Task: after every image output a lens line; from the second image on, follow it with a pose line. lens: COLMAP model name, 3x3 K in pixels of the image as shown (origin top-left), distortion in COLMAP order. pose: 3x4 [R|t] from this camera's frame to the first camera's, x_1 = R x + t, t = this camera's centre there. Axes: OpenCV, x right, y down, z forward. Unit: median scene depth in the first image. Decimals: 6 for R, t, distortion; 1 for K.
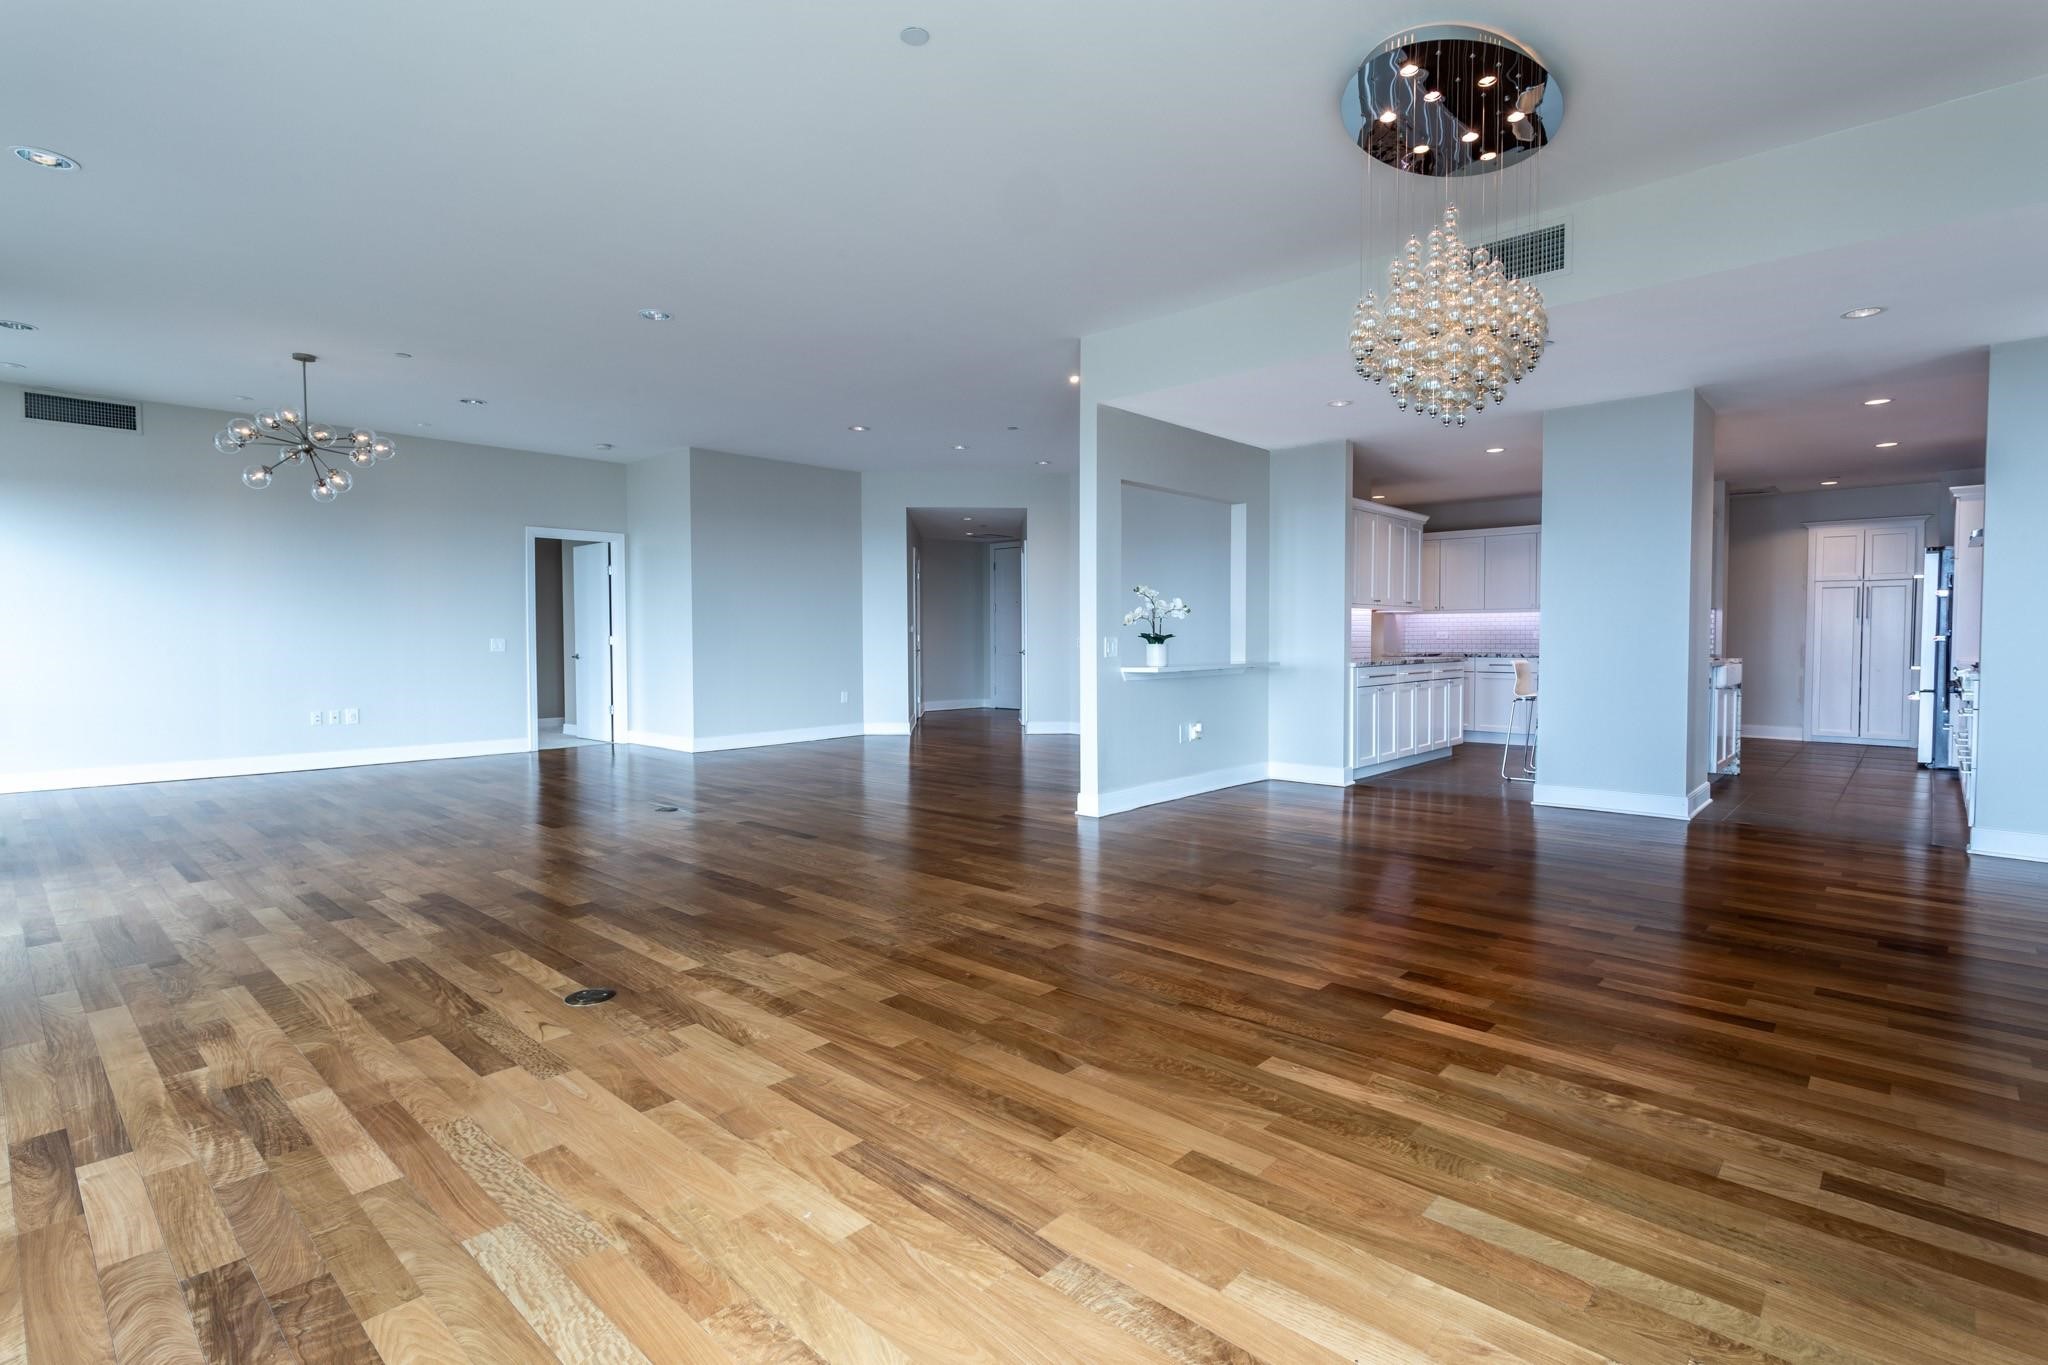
lens RADIAL K [[979.3, 0, 1024.2], [0, 979.3, 668.9], [0, 0, 1]] dist [0.002396, 0.000829]
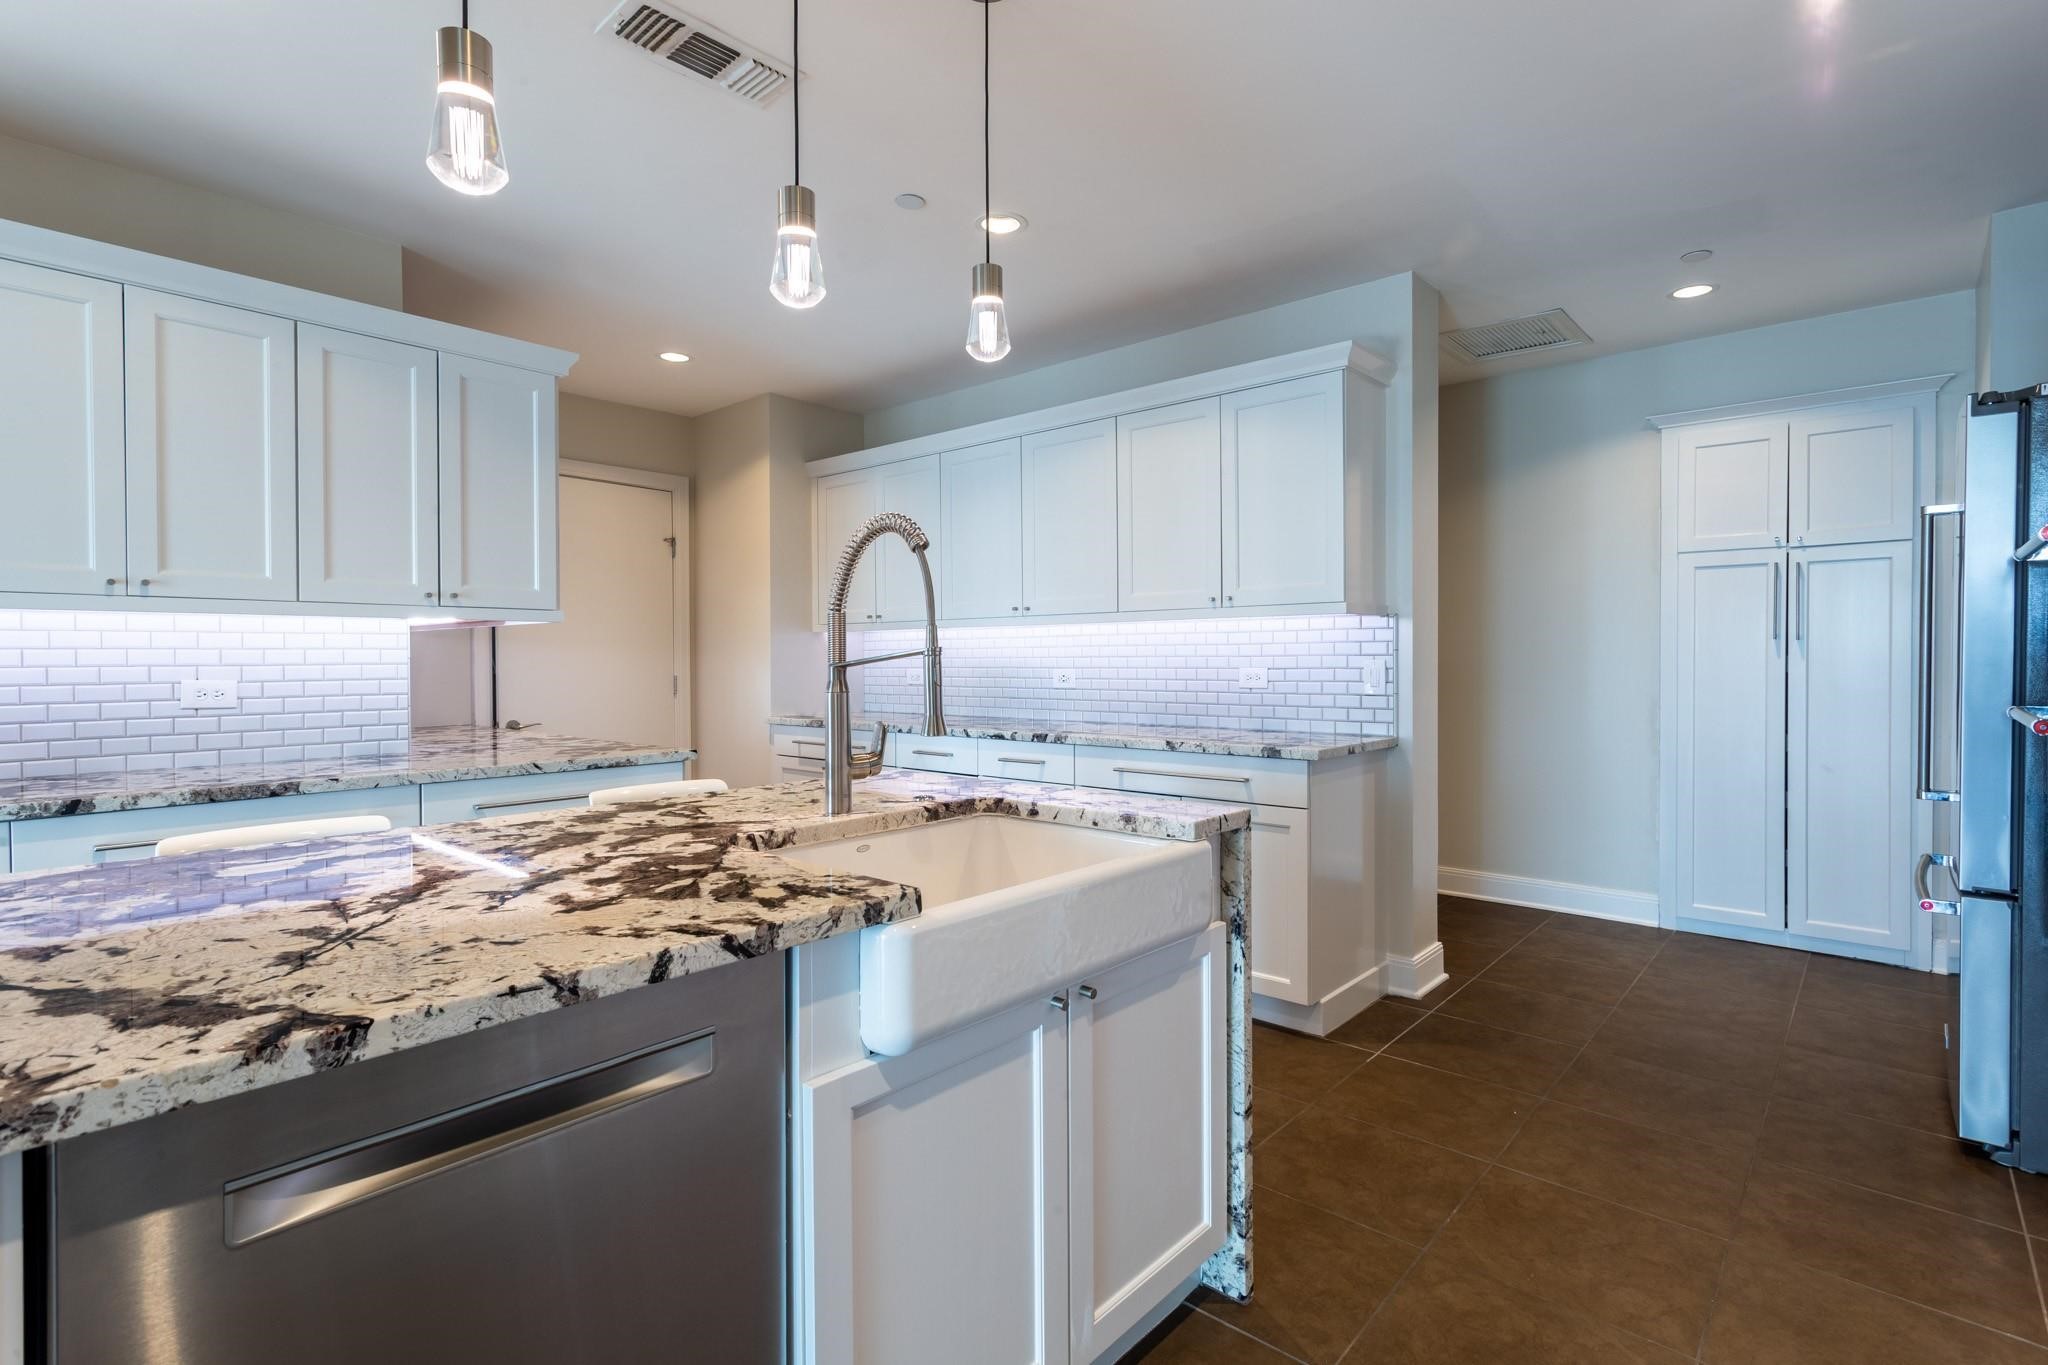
lens RADIAL K [[979.3, 0, 1024.2], [0, 979.3, 668.9], [0, 0, 1]] dist [0.002396, 0.000829]
pose [[0.999866, -0.005585, 0.015408, 0.632378], [0.005980, 0.999651, -0.025744, -0.037969], [-0.015259, 0.025833, 0.999550, 0.713276]]
